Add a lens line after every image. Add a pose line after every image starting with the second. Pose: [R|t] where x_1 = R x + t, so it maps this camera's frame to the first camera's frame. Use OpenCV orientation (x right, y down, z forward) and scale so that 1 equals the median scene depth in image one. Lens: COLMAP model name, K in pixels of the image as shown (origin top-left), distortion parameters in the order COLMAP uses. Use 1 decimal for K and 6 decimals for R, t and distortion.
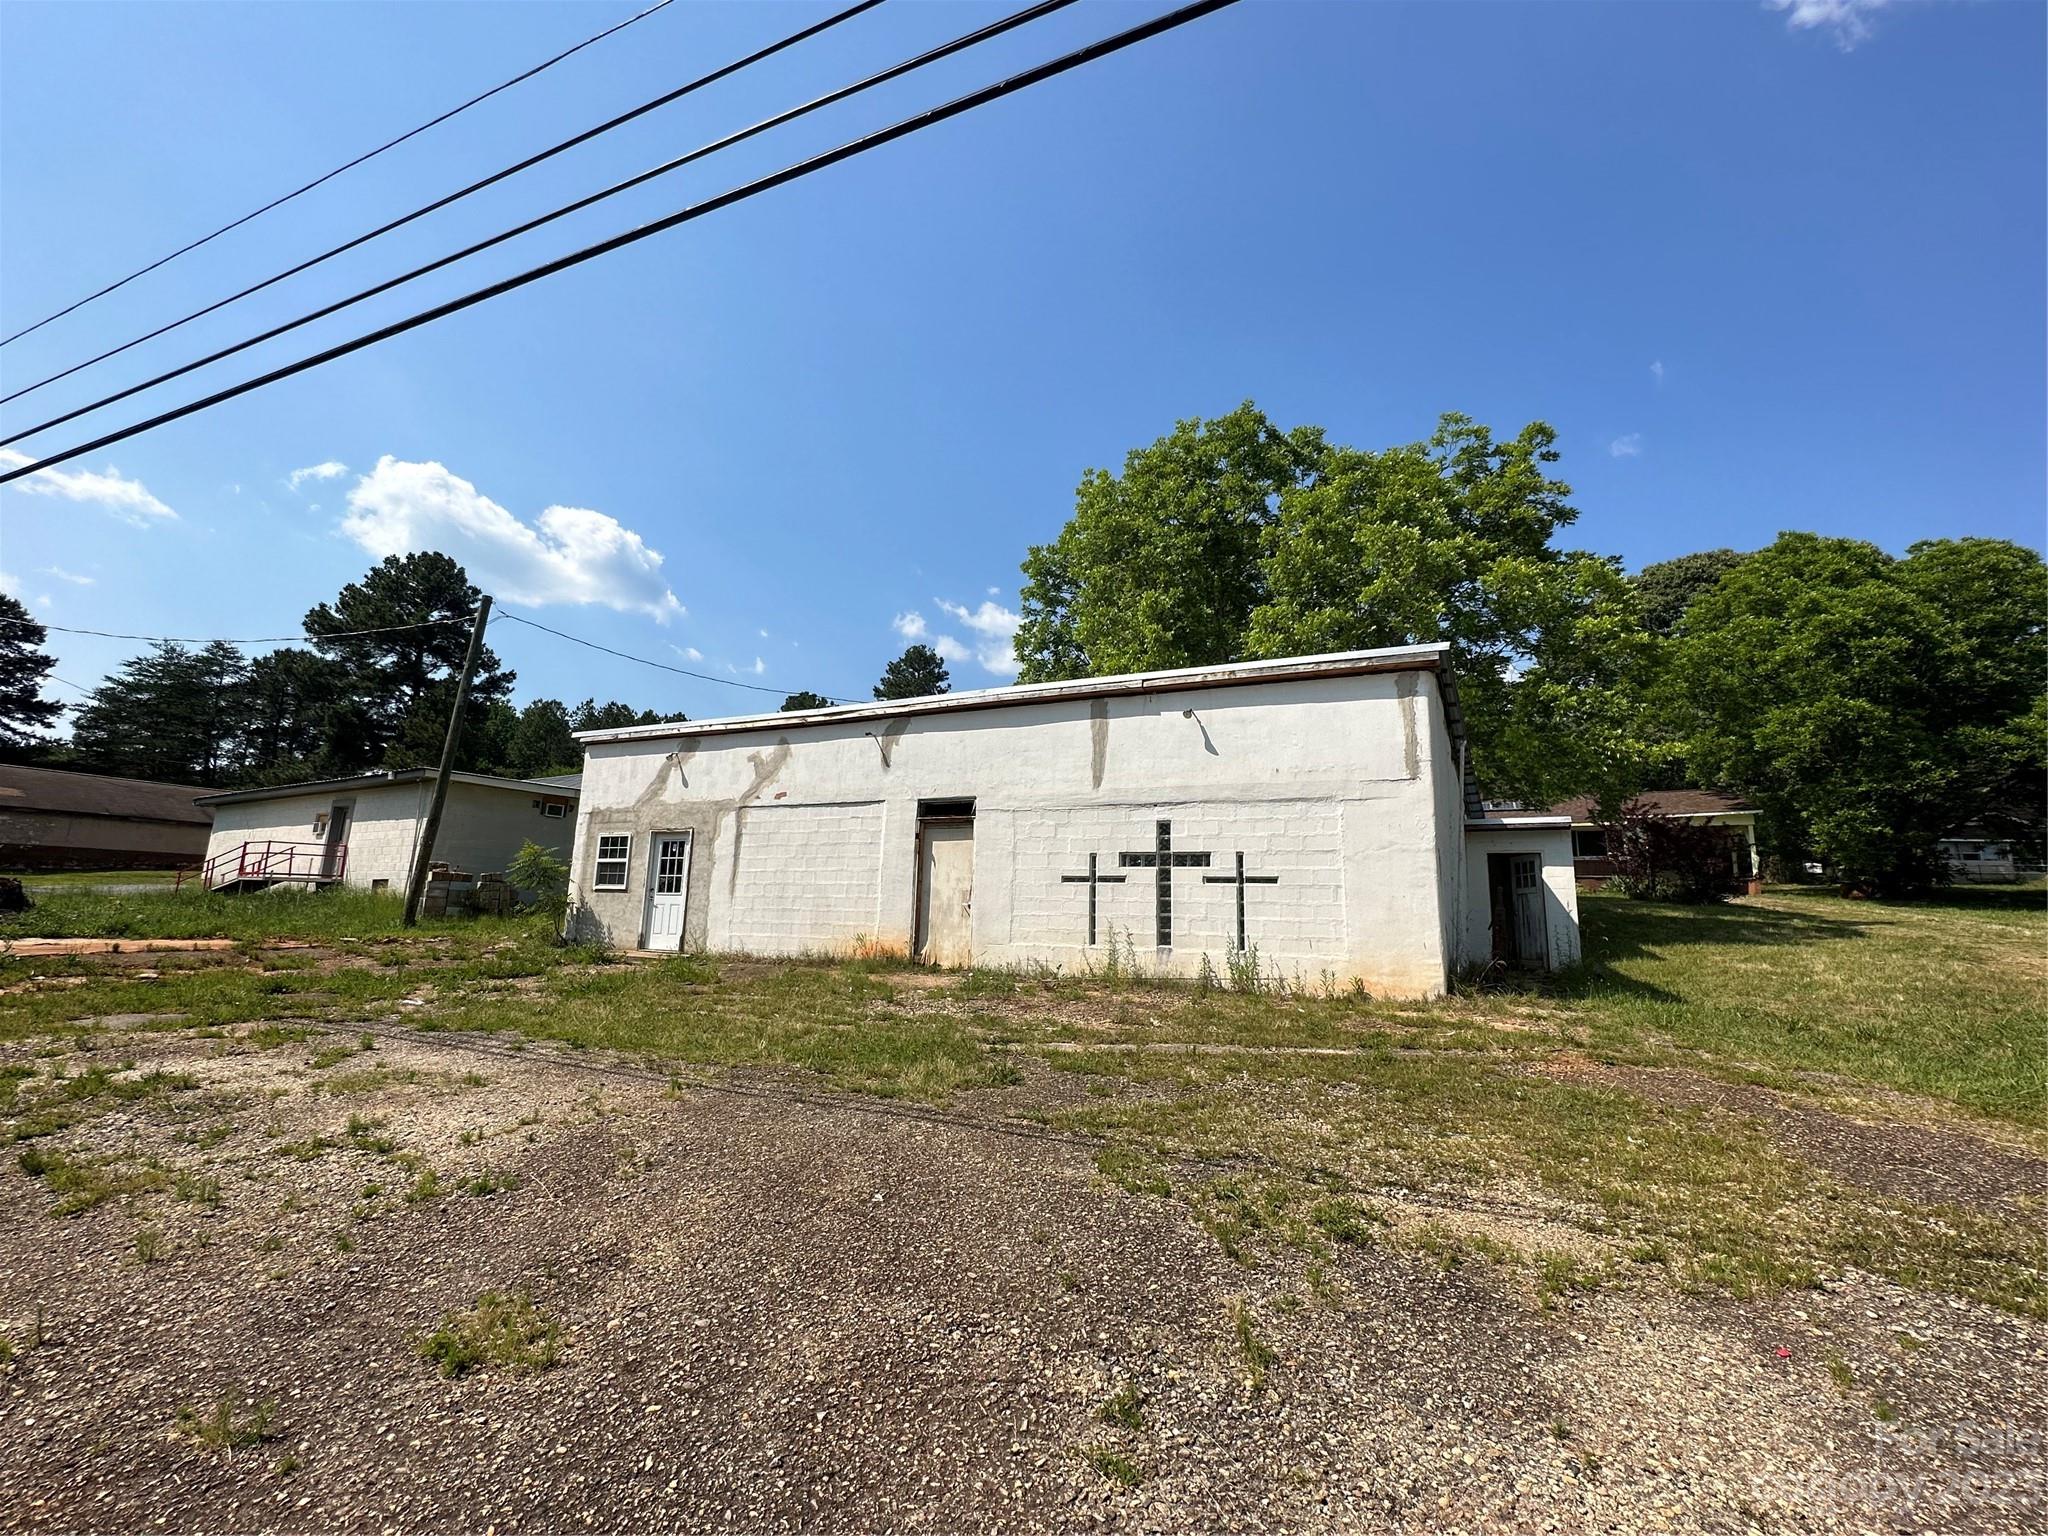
lens RADIAL K [[821.4, 0, 1025.8], [0, 821.4, 754.1], [0, 0, 1]] dist [0.002865, 0.000359]
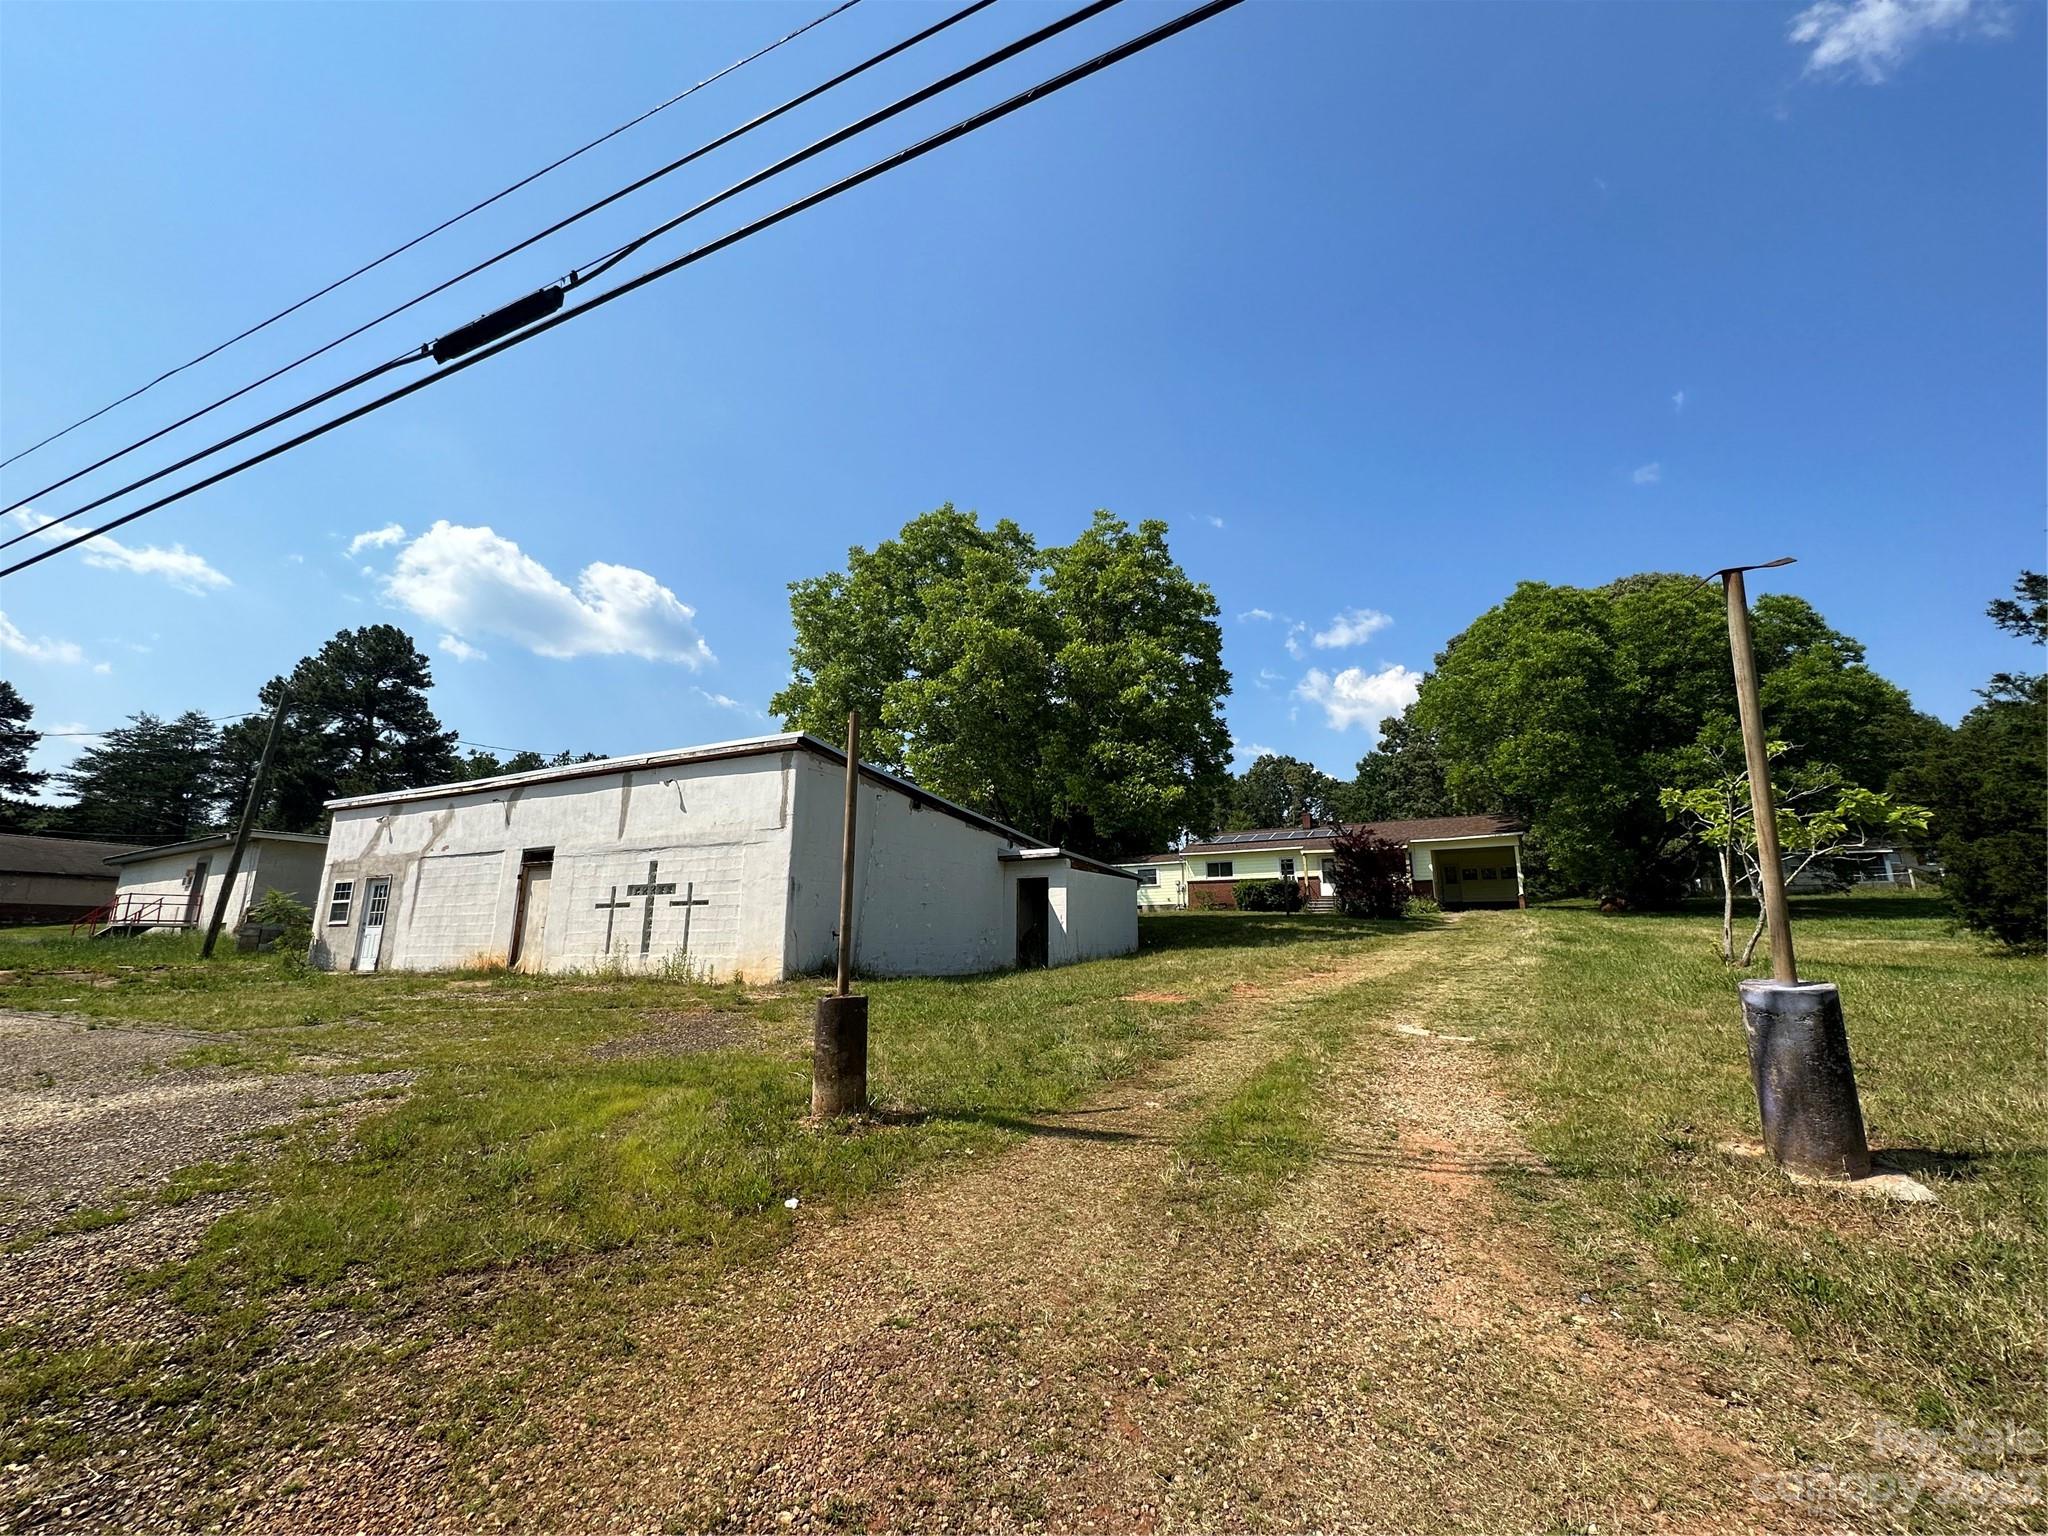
lens RADIAL K [[821.0, 0, 1028.2], [0, 821.0, 751.7], [0, 0, 1]] dist [-0.000983, 0.000432]
pose [[0.999455, -0.028413, -0.016794, 0.603527], [0.027629, 0.998597, -0.045176, -0.016632], [0.018054, 0.044687, 0.998838, -0.270794]]
